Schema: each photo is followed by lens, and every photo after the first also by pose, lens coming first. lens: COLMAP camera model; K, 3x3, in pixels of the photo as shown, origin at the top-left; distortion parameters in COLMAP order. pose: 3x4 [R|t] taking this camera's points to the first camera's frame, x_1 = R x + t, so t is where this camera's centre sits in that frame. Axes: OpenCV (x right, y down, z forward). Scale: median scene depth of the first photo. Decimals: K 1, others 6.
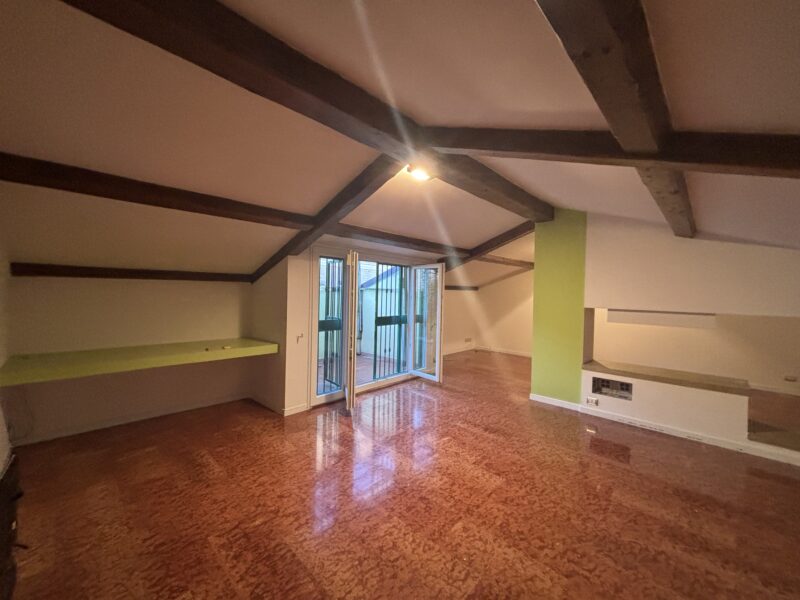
lens RADIAL K [[322.7, 0, 400.0], [0, 322.7, 300.0], [0, 0, 1]] dist [-0.000176, 0.000014]
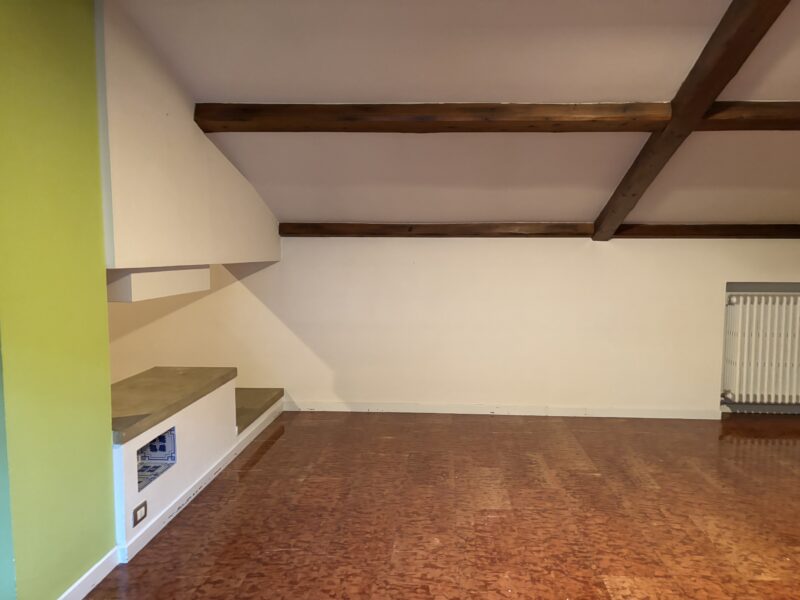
lens RADIAL K [[601.5, 0, 400.0], [0, 601.5, 300.0], [0, 0, 1]] dist [0.005087, -0.006364]
pose [[-0.640993, -0.084252, 0.762909, -0.136921], [0.001729, 0.993796, 0.111203, -0.017042], [-0.767545, 0.072599, -0.636870, 1.307849]]
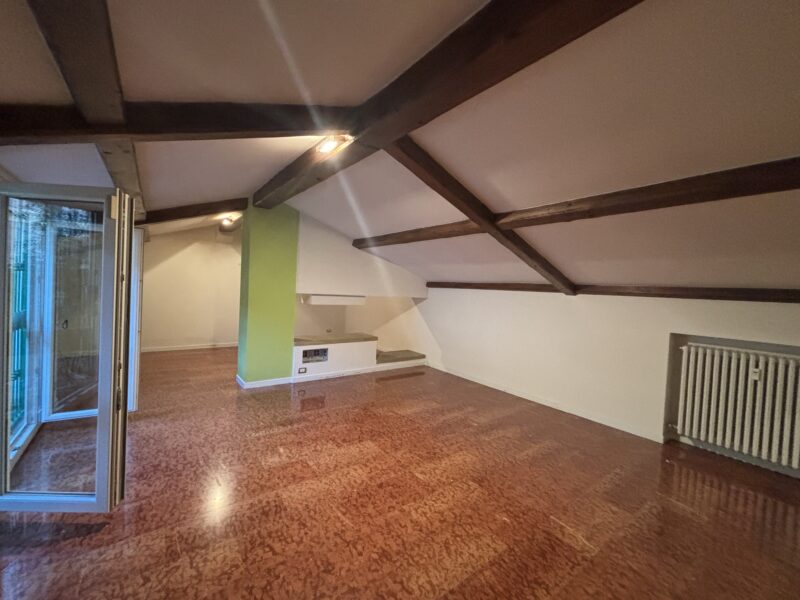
lens RADIAL K [[322.7, 0, 400.0], [0, 322.7, 300.0], [0, 0, 1]] dist [-0.000176, 0.000014]
pose [[0.158011, -0.048052, 0.986268, -0.573456], [-0.026456, 0.998251, 0.052875, -0.025612], [-0.987083, -0.034448, 0.156463, 0.496660]]
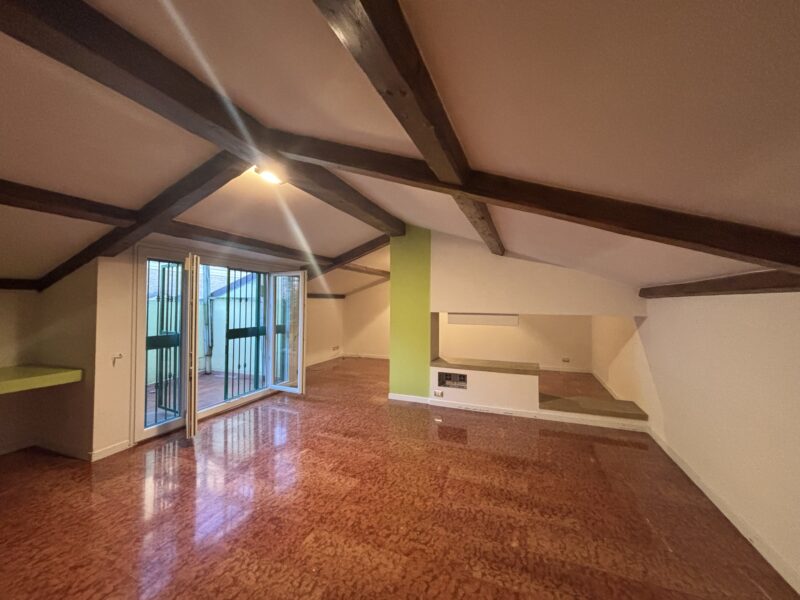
lens RADIAL K [[322.7, 0, 400.0], [0, 322.7, 300.0], [0, 0, 1]] dist [-0.000176, 0.000014]
pose [[0.923406, -0.011345, 0.383657, 0.036602], [0.021531, 0.999520, -0.022268, 0.003303], [-0.383220, 0.028823, 0.923207, -0.016487]]
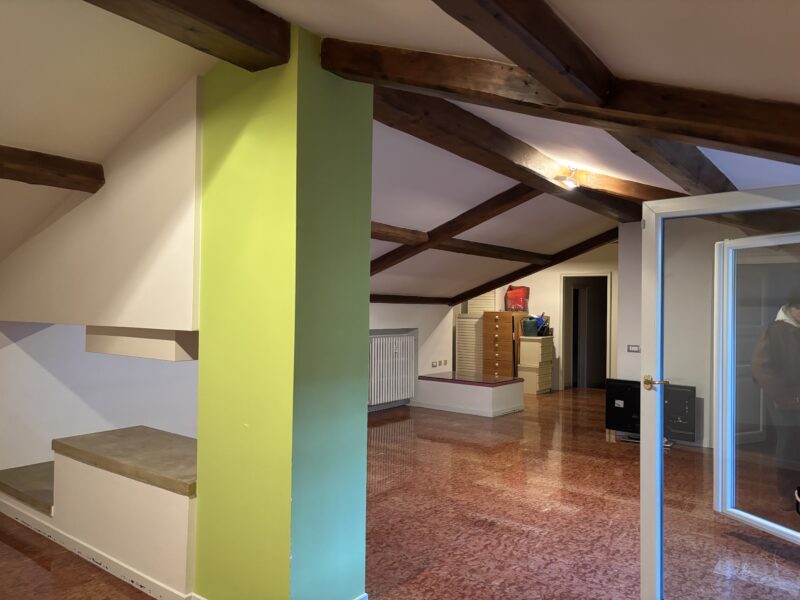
lens RADIAL K [[601.5, 0, 400.0], [0, 601.5, 300.0], [0, 0, 1]] dist [0.005087, -0.006364]
pose [[-0.992603, -0.035377, -0.116136, 0.563397], [-0.036154, 0.999336, 0.004591, -0.027915], [0.115896, 0.008755, -0.993223, 2.026425]]
